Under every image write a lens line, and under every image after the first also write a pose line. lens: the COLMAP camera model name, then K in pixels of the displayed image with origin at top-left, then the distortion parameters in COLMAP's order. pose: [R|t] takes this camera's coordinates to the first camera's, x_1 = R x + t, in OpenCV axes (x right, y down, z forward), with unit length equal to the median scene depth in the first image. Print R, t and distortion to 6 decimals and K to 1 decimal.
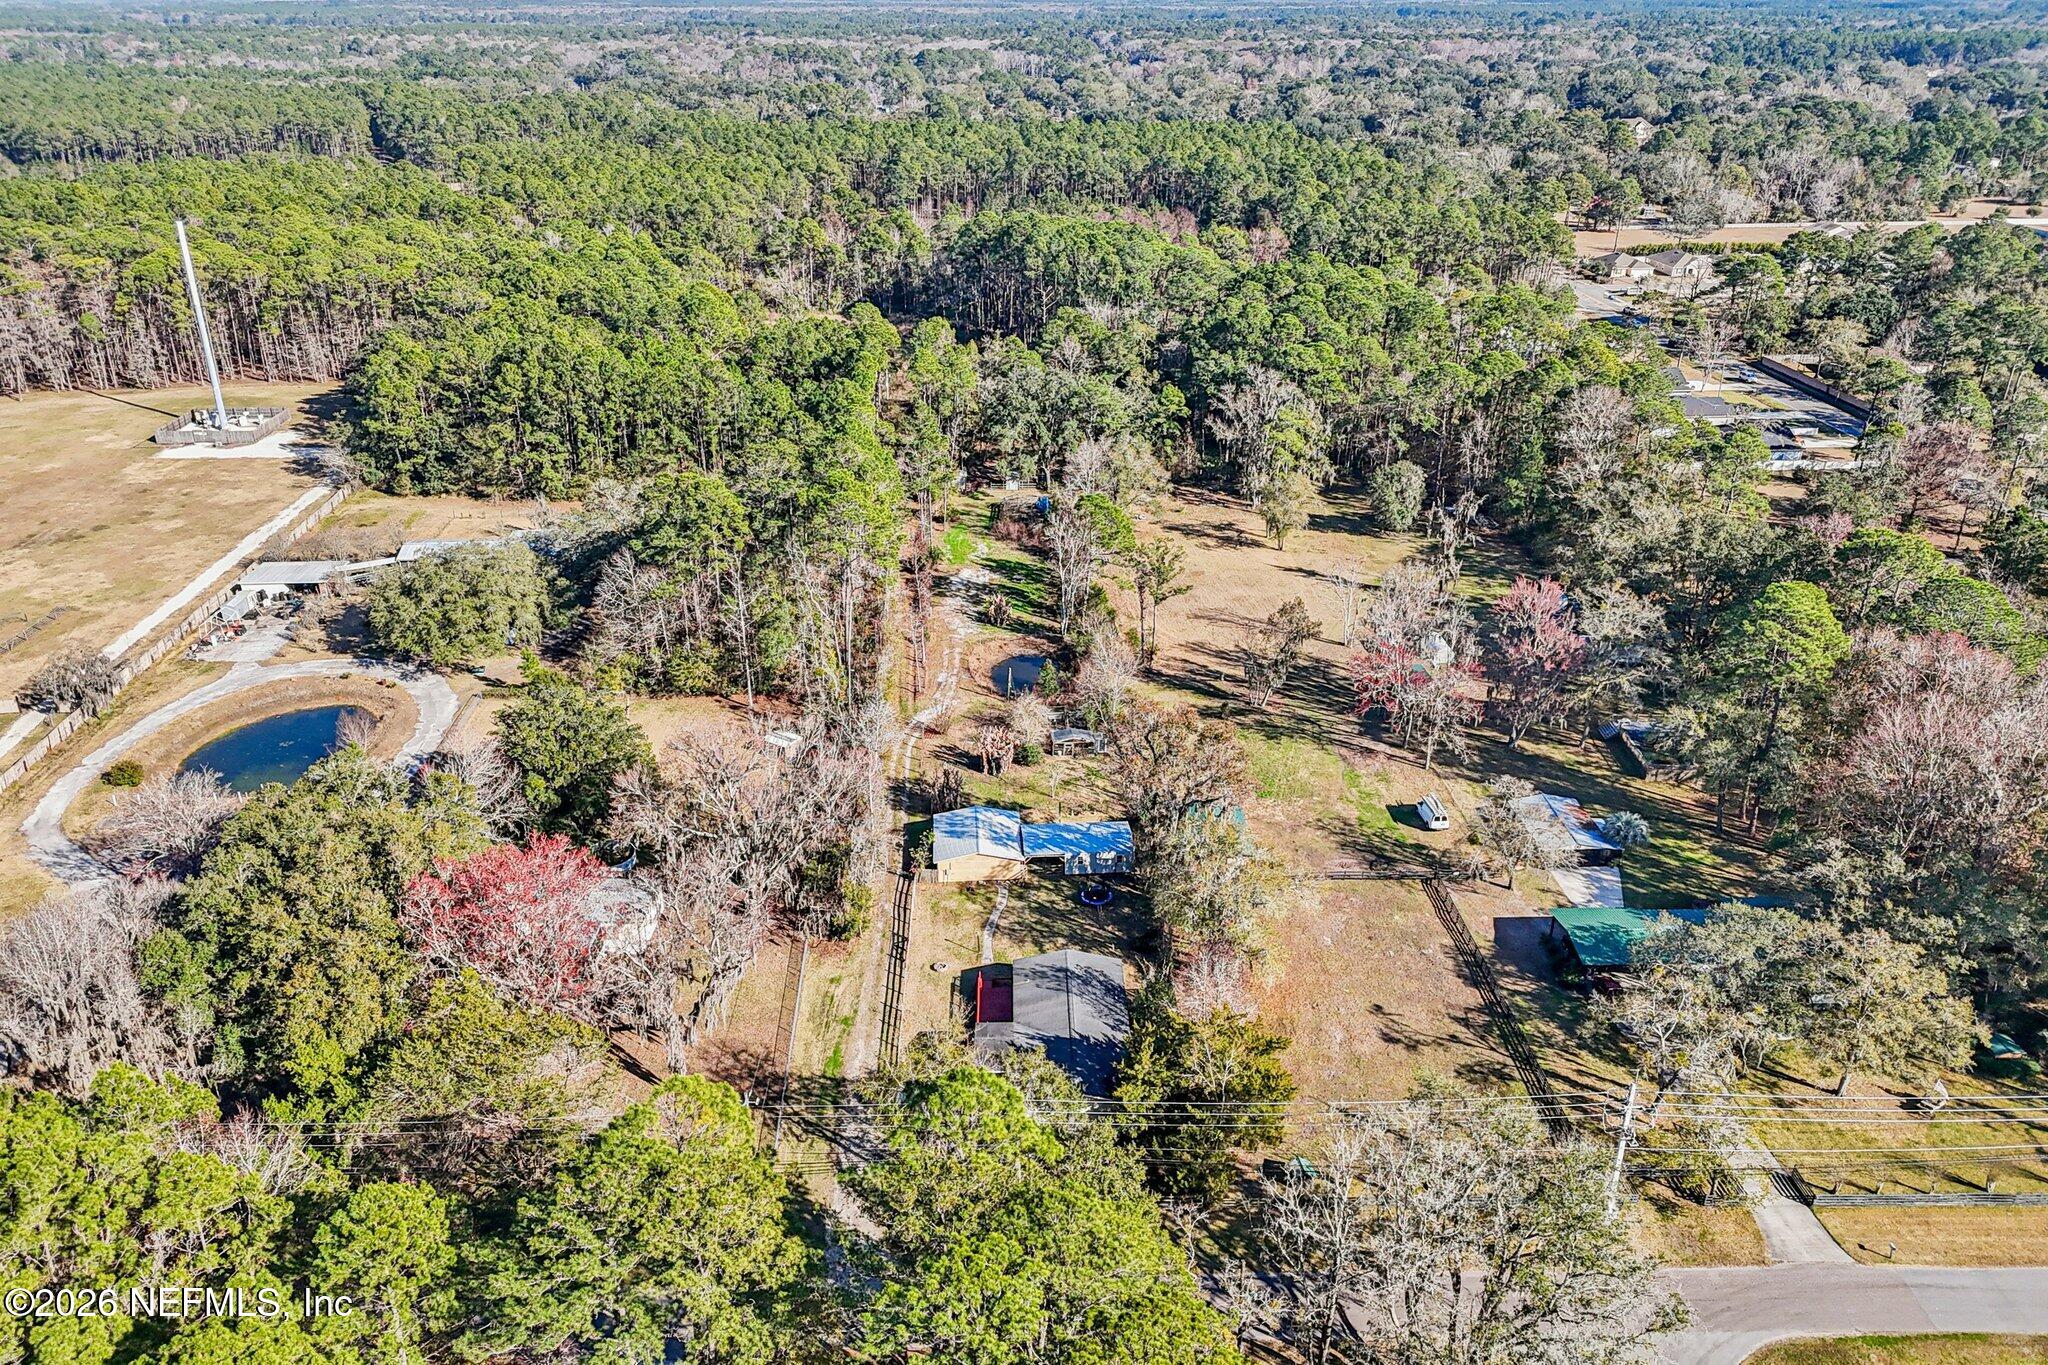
lens RADIAL K [[1498.6, 0, 1027.6], [0, 1498.6, 678.8], [0, 0, 1]] dist [0.065387, -0.069185]
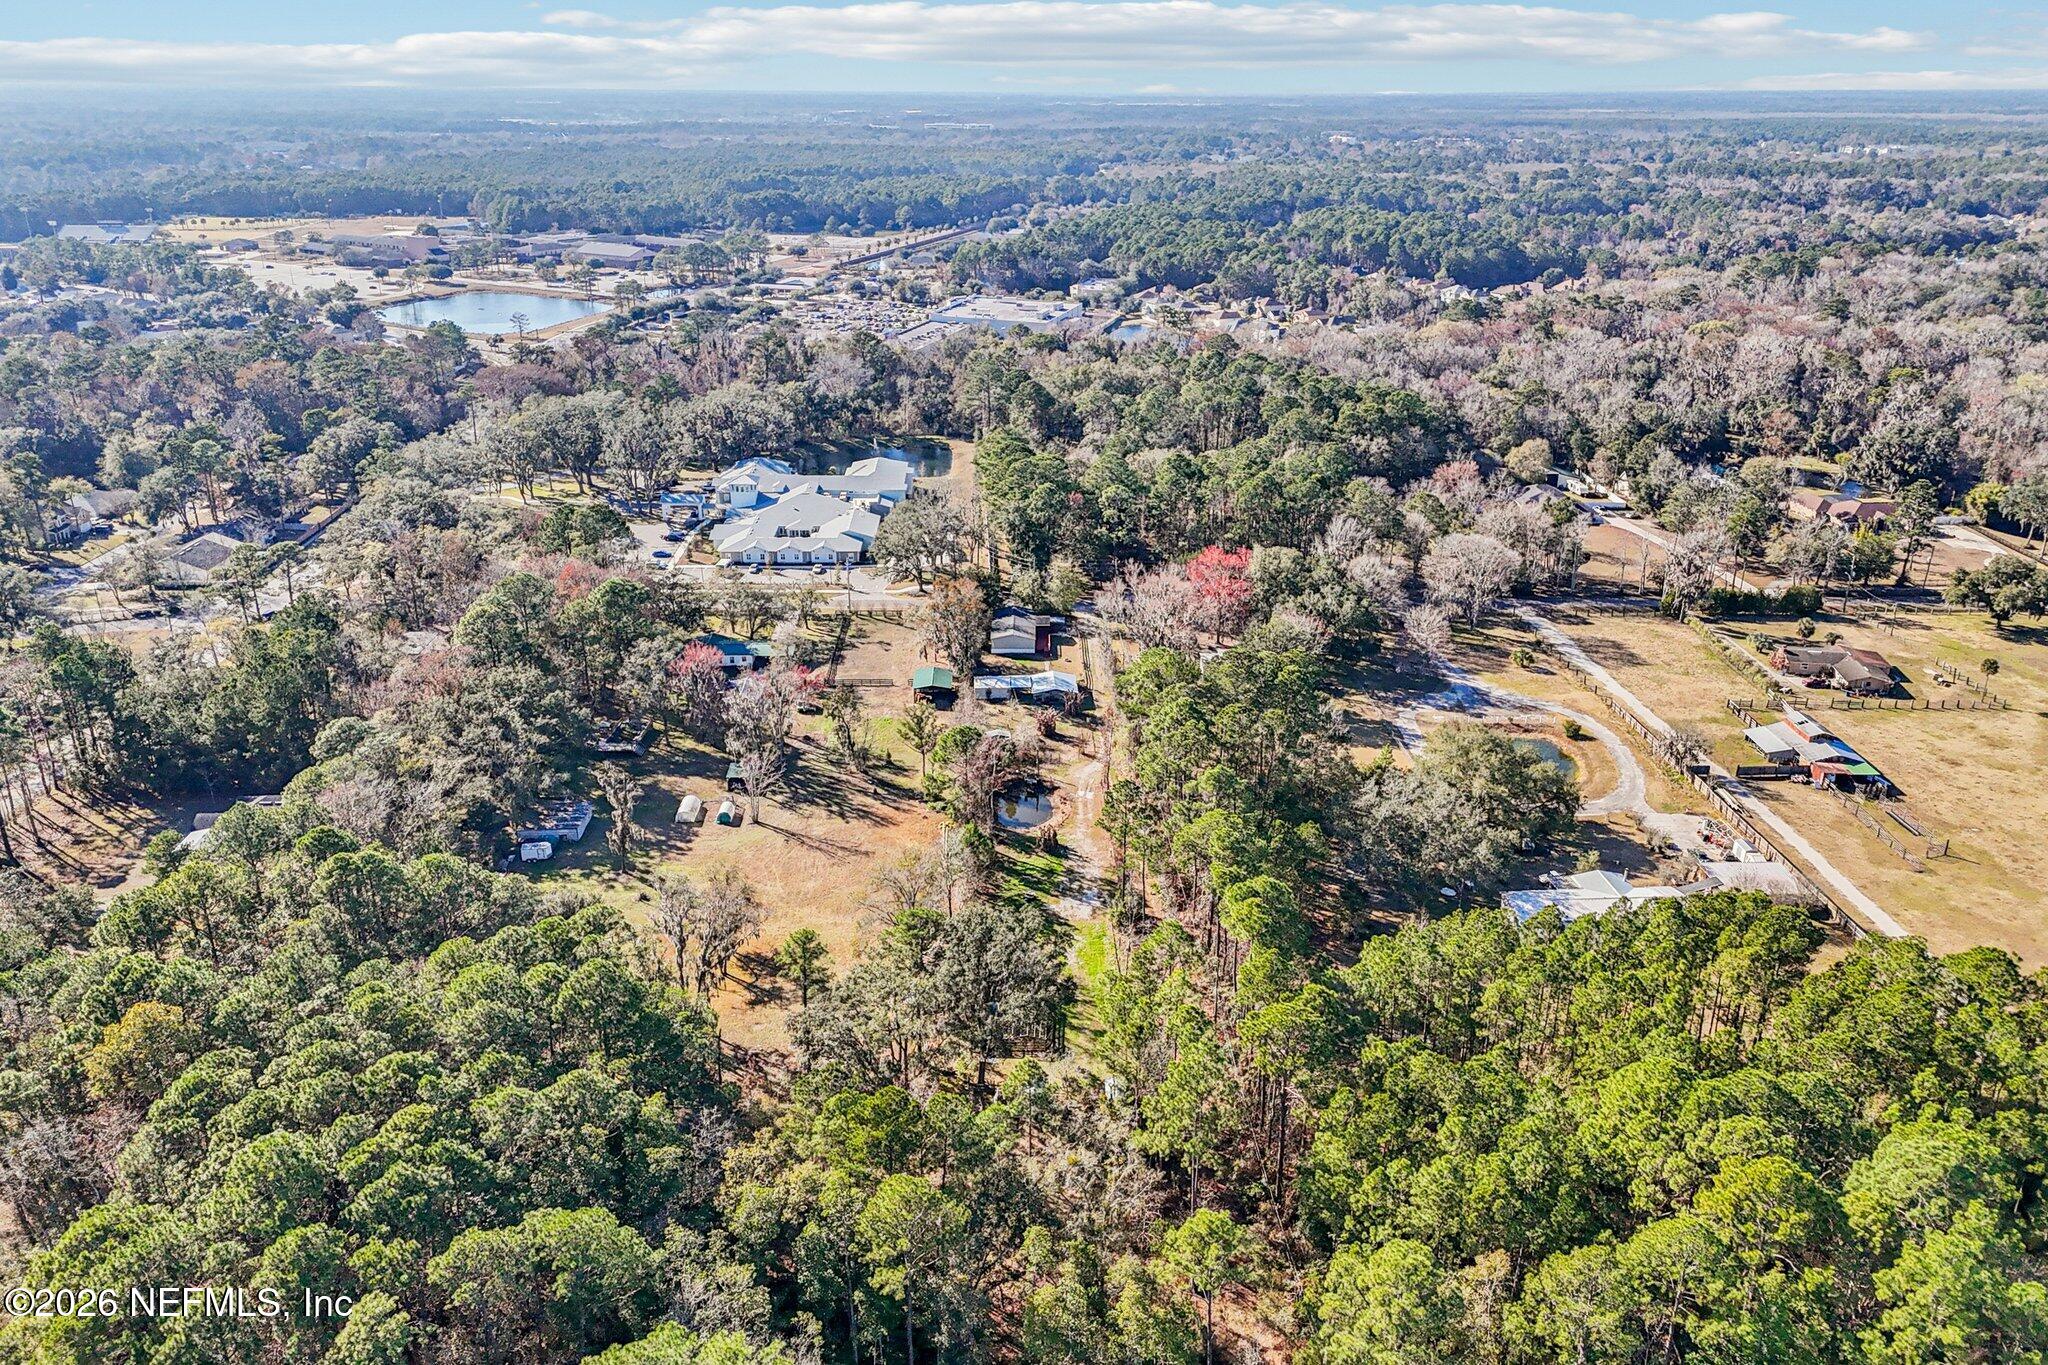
lens RADIAL K [[1498.6, 0, 1027.6], [0, 1498.6, 678.8], [0, 0, 1]] dist [0.065387, -0.069185]
pose [[-0.999942, -0.009991, 0.004035, -0.004815], [-0.004094, 0.698690, 0.715413, -0.971081], [-0.009967, 0.715355, -0.698690, 1.783641]]
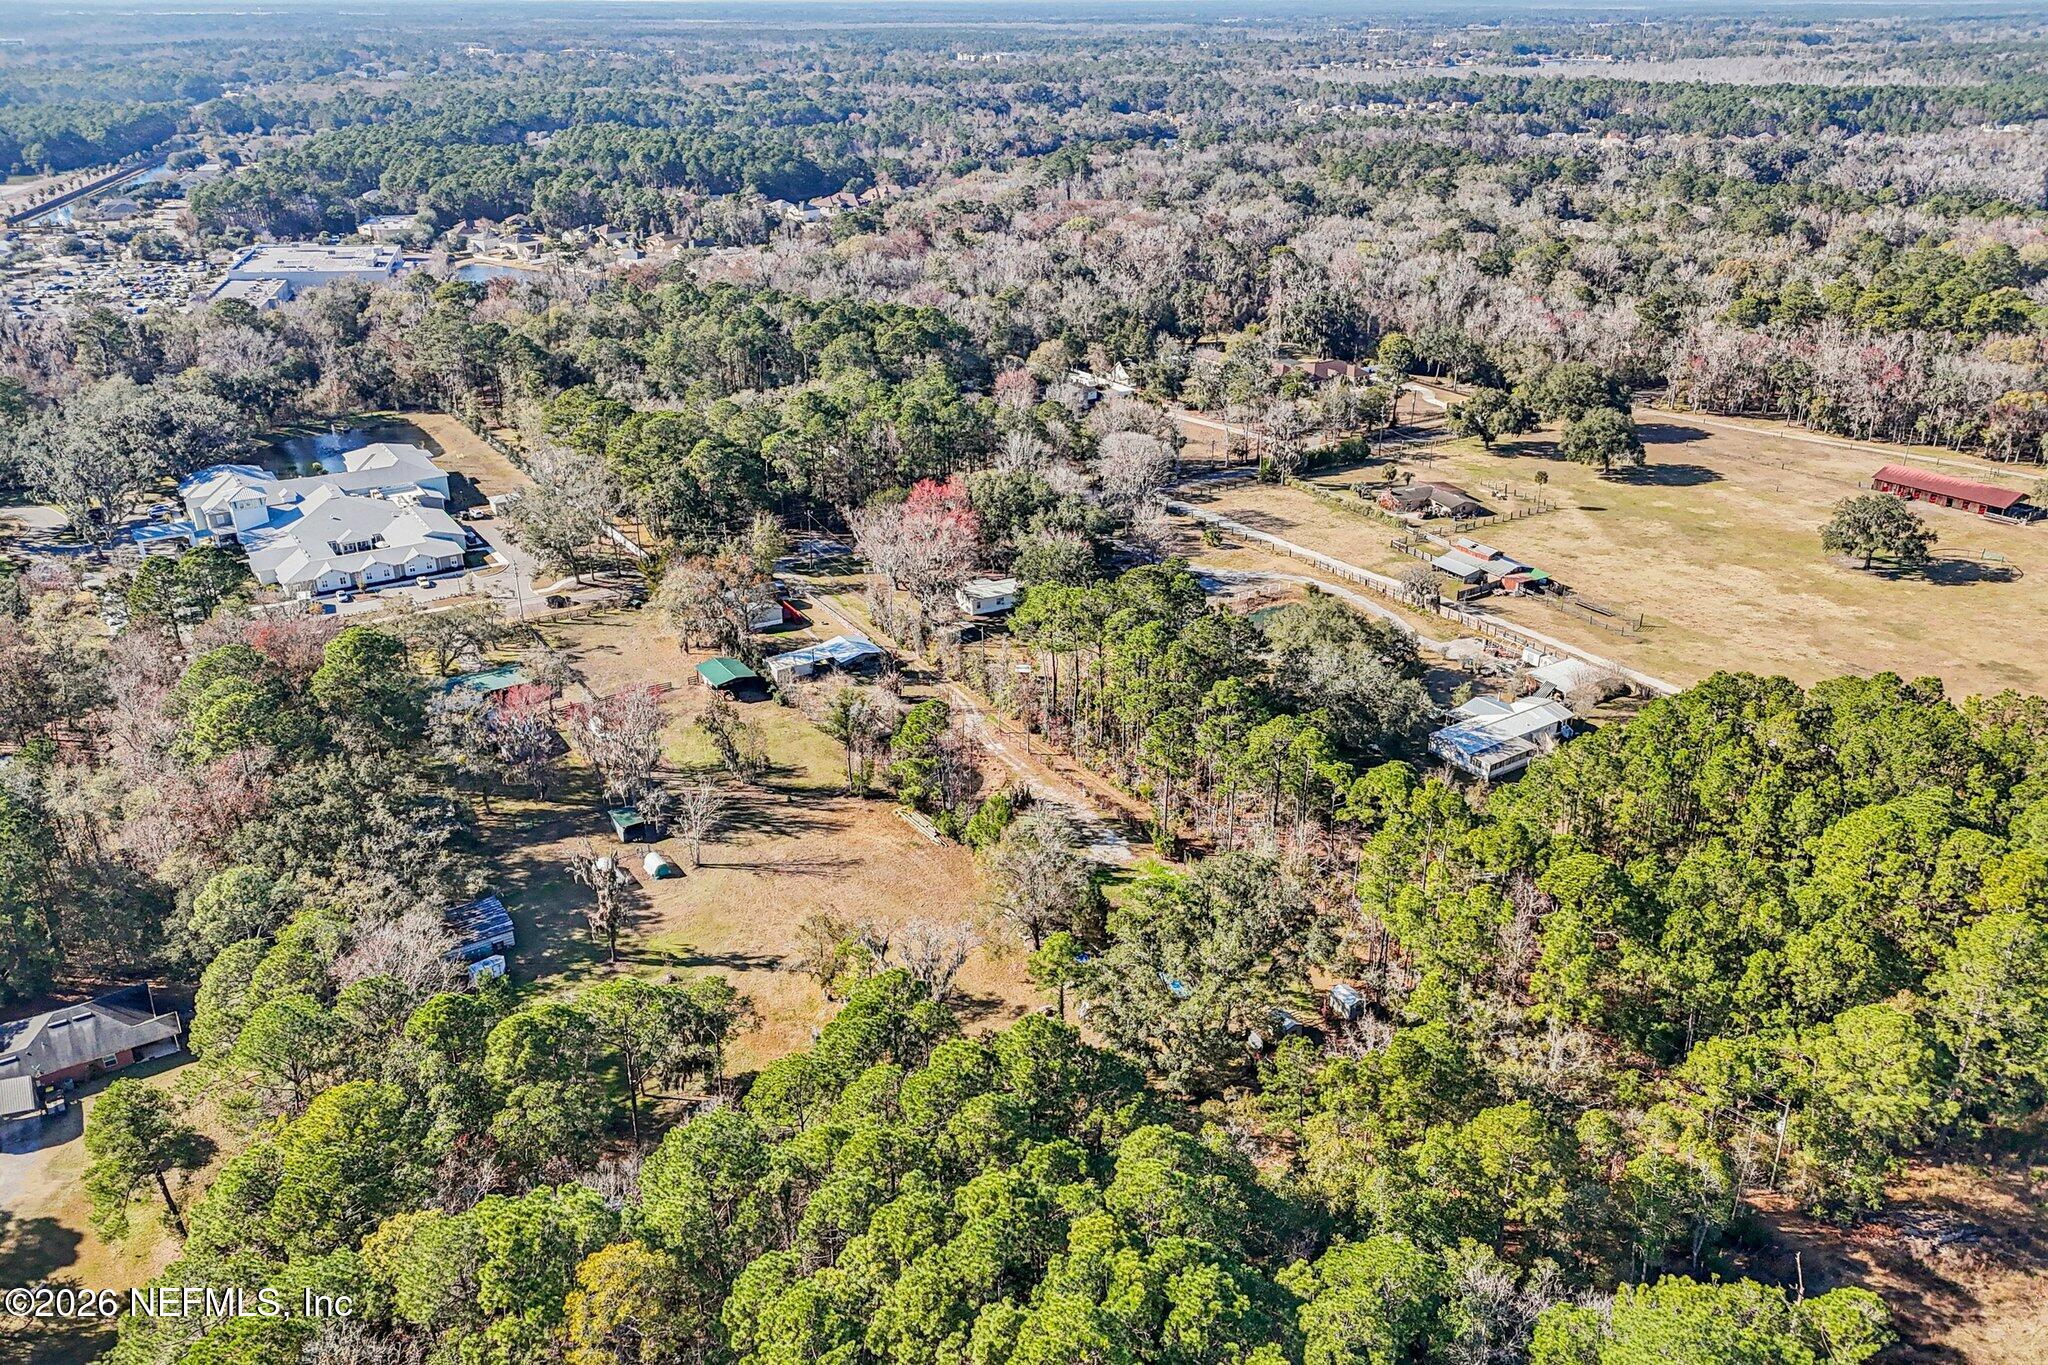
lens RADIAL K [[1498.6, 0, 1027.6], [0, 1498.6, 678.8], [0, 0, 1]] dist [0.065387, -0.069185]
pose [[-0.856027, 0.208035, -0.473223, 0.499887], [-0.216295, 0.687310, 0.693413, -0.897462], [0.469505, 0.695936, -0.543359, 1.613097]]
